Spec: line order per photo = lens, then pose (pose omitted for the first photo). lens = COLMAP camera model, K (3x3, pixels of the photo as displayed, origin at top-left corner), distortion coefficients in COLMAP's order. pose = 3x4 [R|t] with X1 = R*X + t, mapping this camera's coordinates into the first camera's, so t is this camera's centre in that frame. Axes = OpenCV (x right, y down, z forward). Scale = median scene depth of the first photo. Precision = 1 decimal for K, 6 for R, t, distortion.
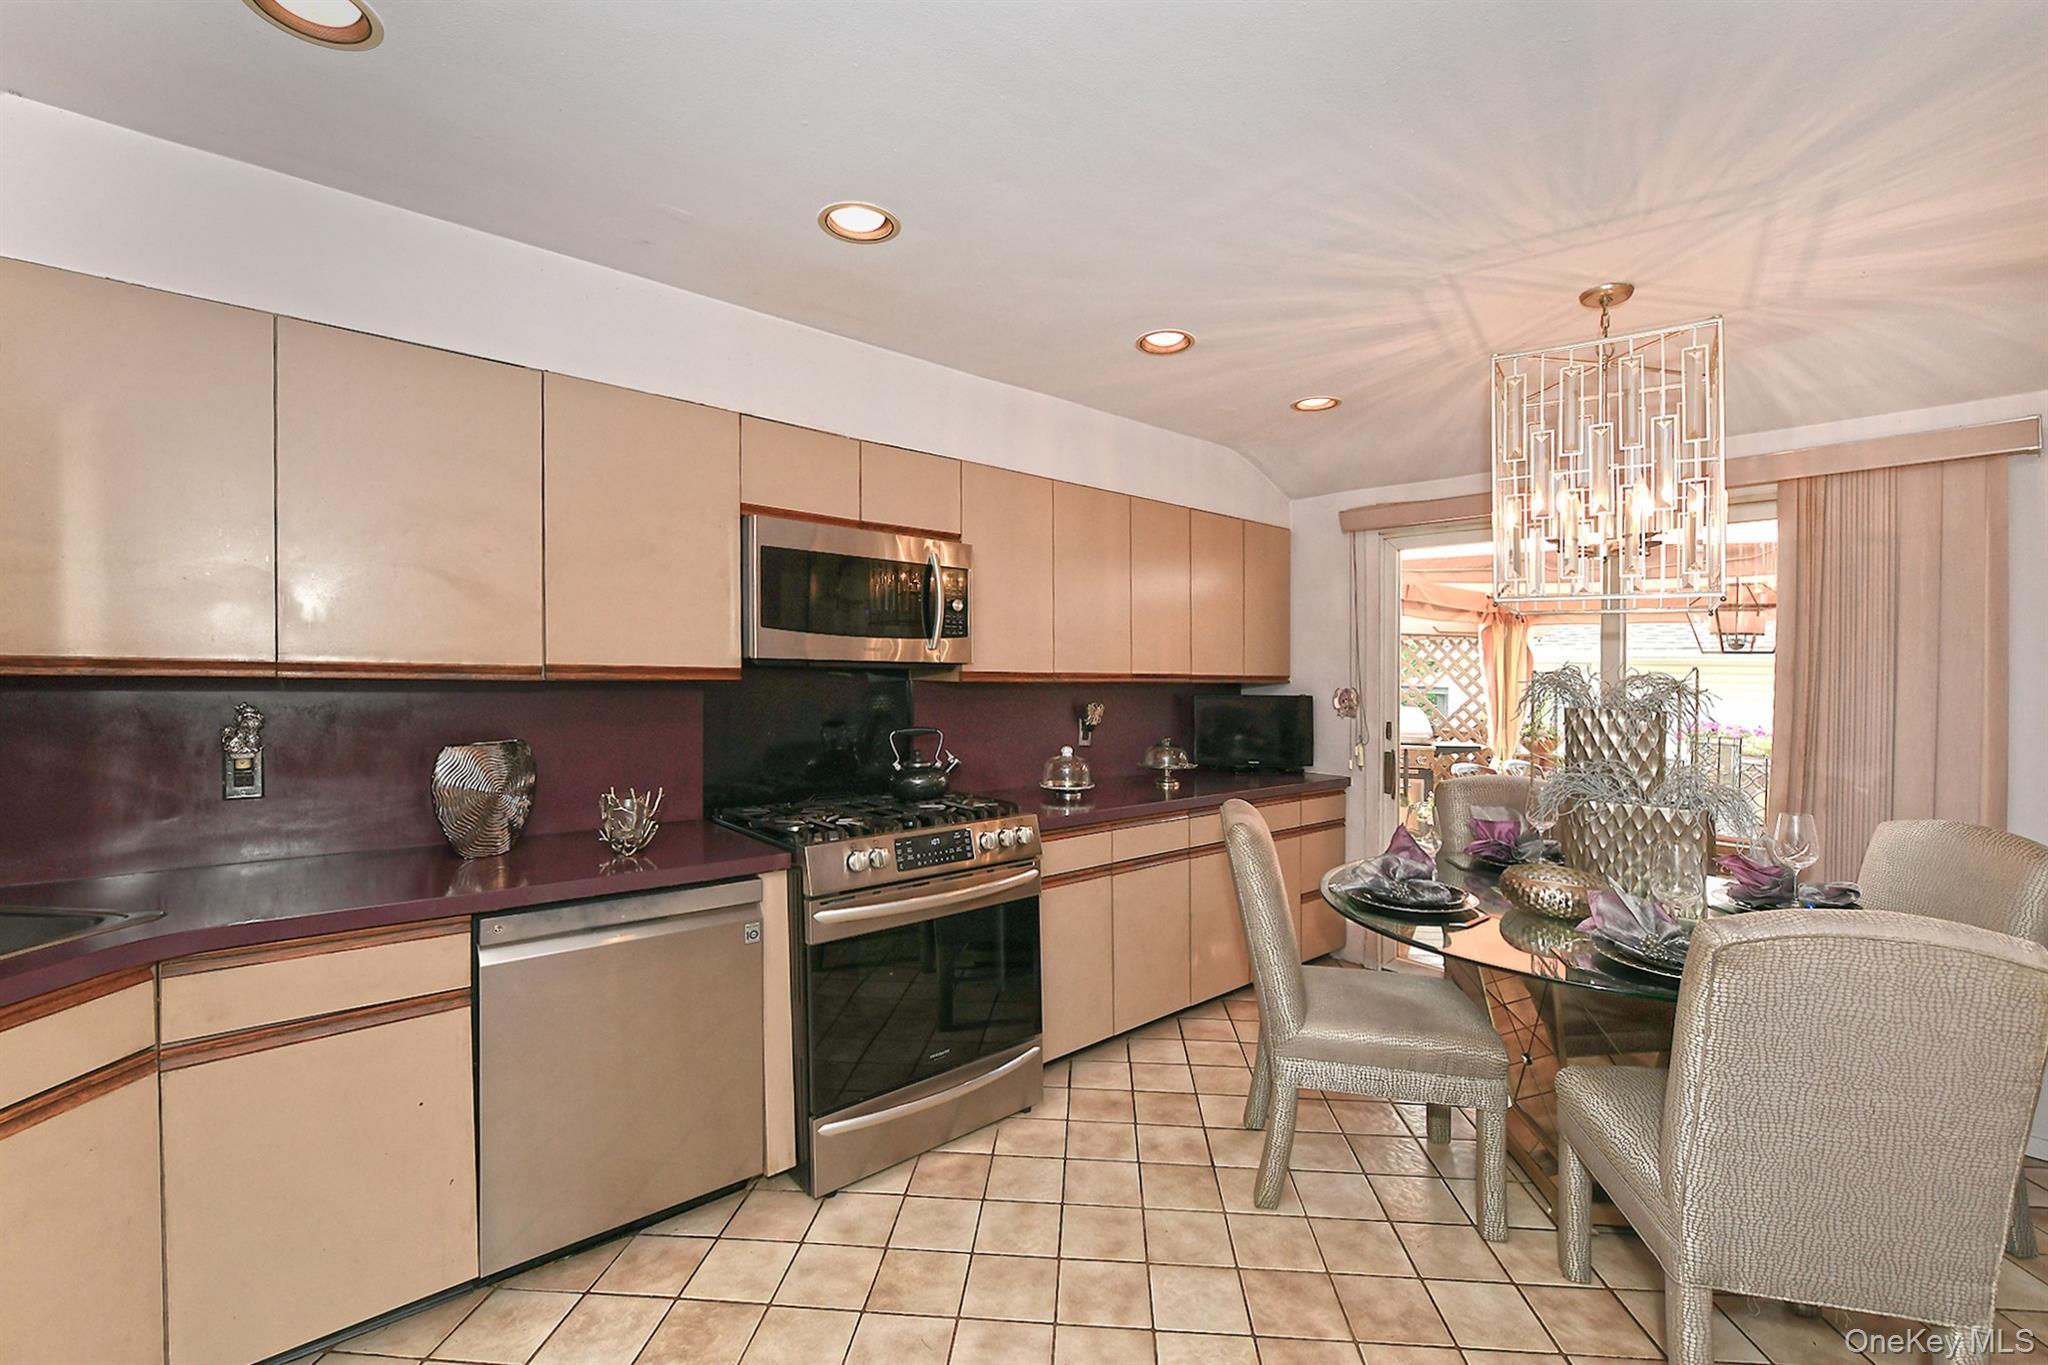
lens RADIAL K [[866.4, 0, 1024.9], [0, 866.4, 676.9], [0, 0, 1]] dist [0.002513, 0.000301]
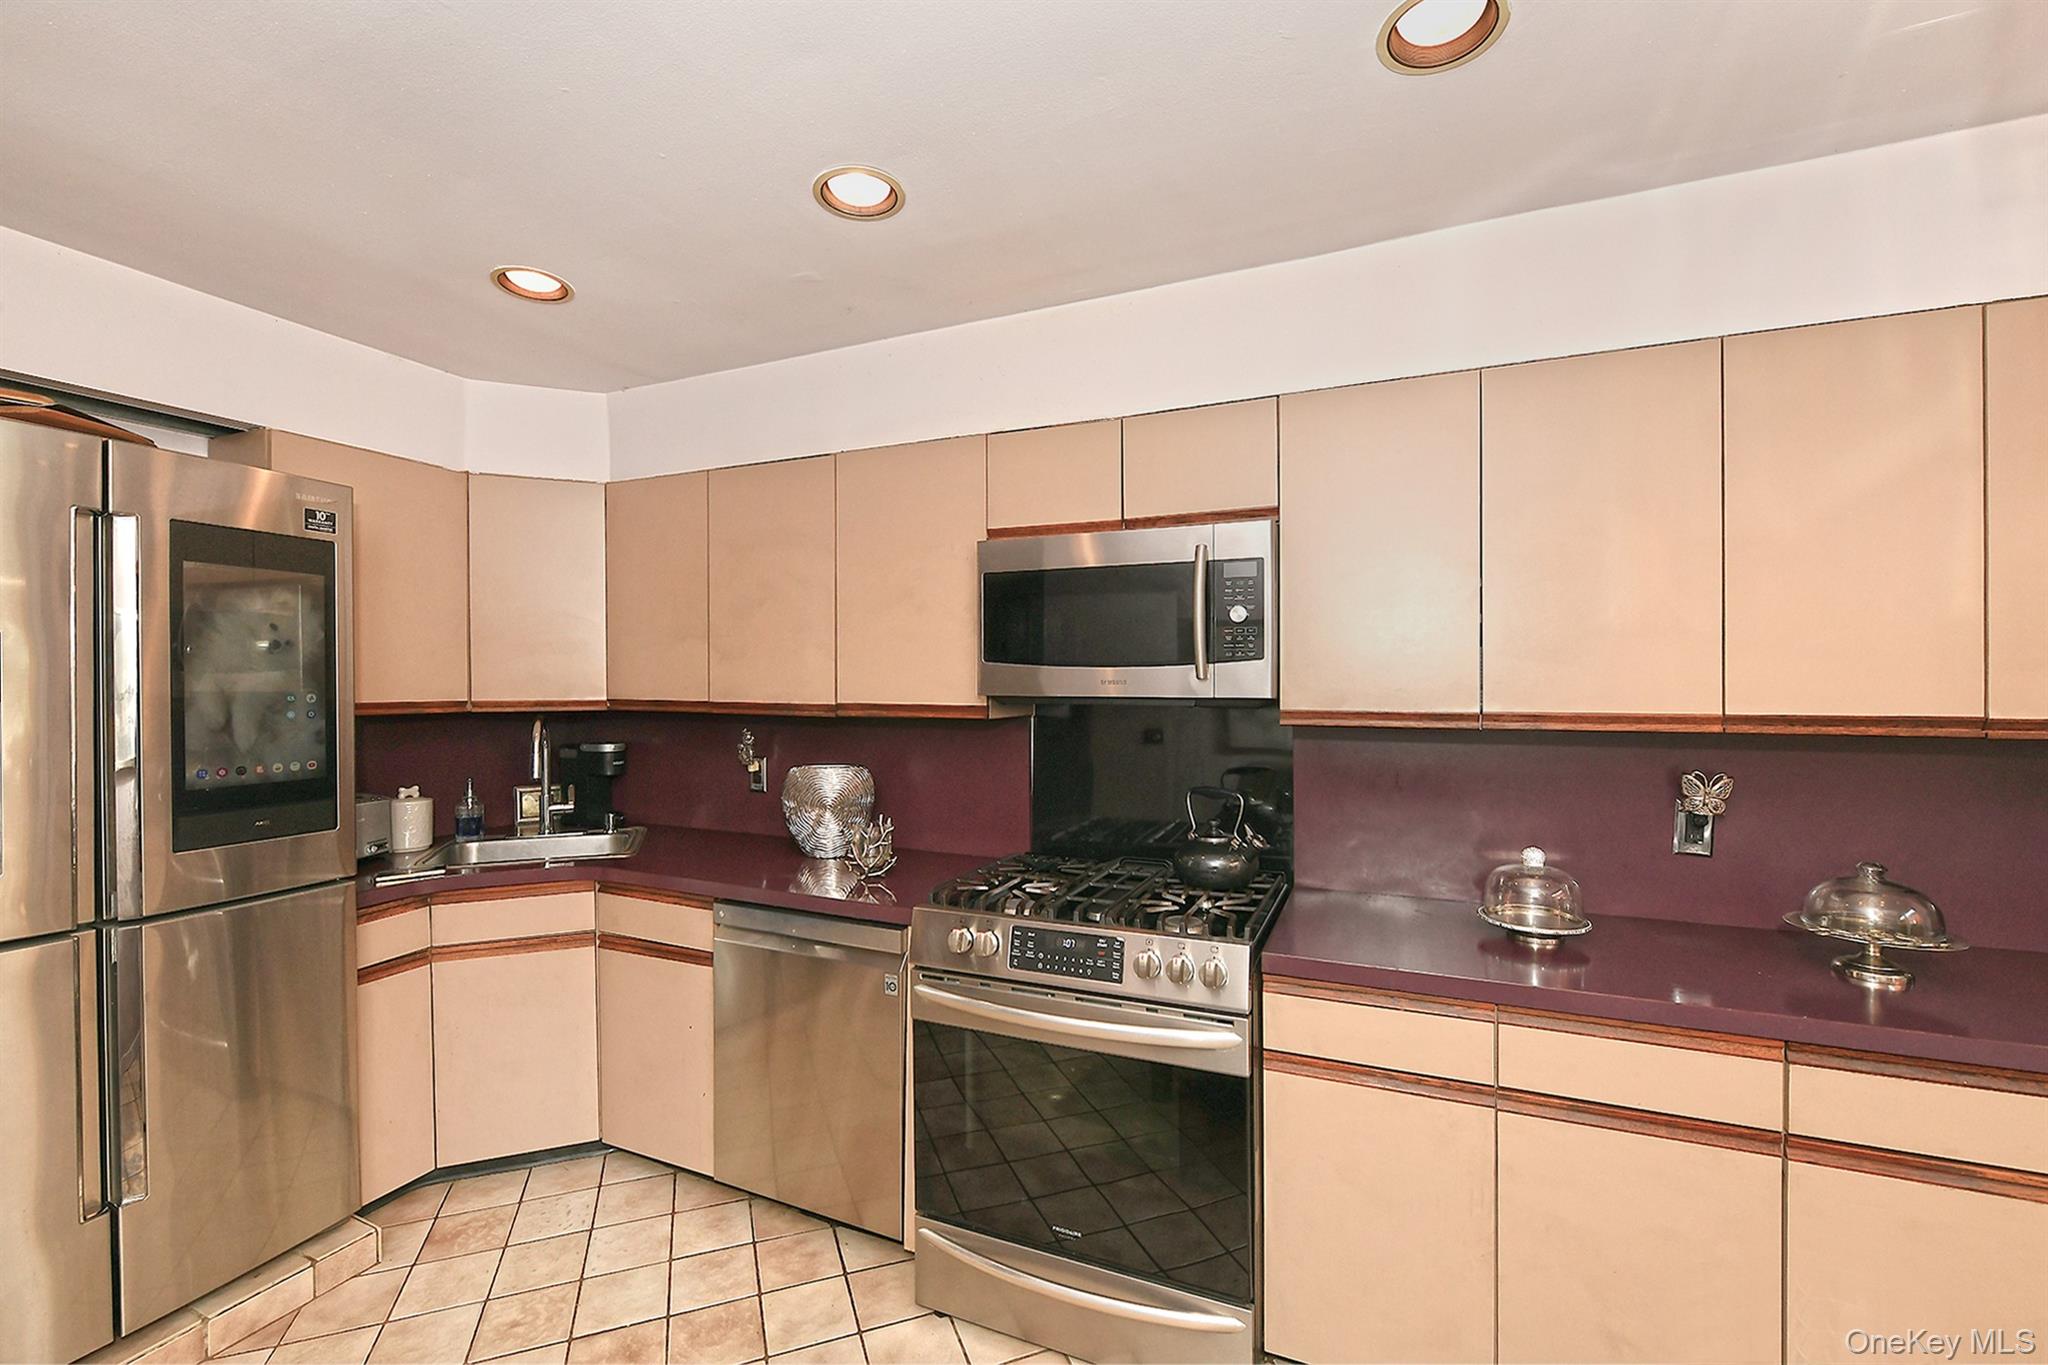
lens RADIAL K [[838.8, 0, 1036.3], [0, 838.8, 716.4], [0, 0, 1]] dist [-0.001466, 0.000167]
pose [[0.436674, 0.013297, -0.899522, 0.471569], [-0.002922, 0.999906, 0.013363, -0.010393], [0.899615, -0.003206, 0.436672, 0.600804]]
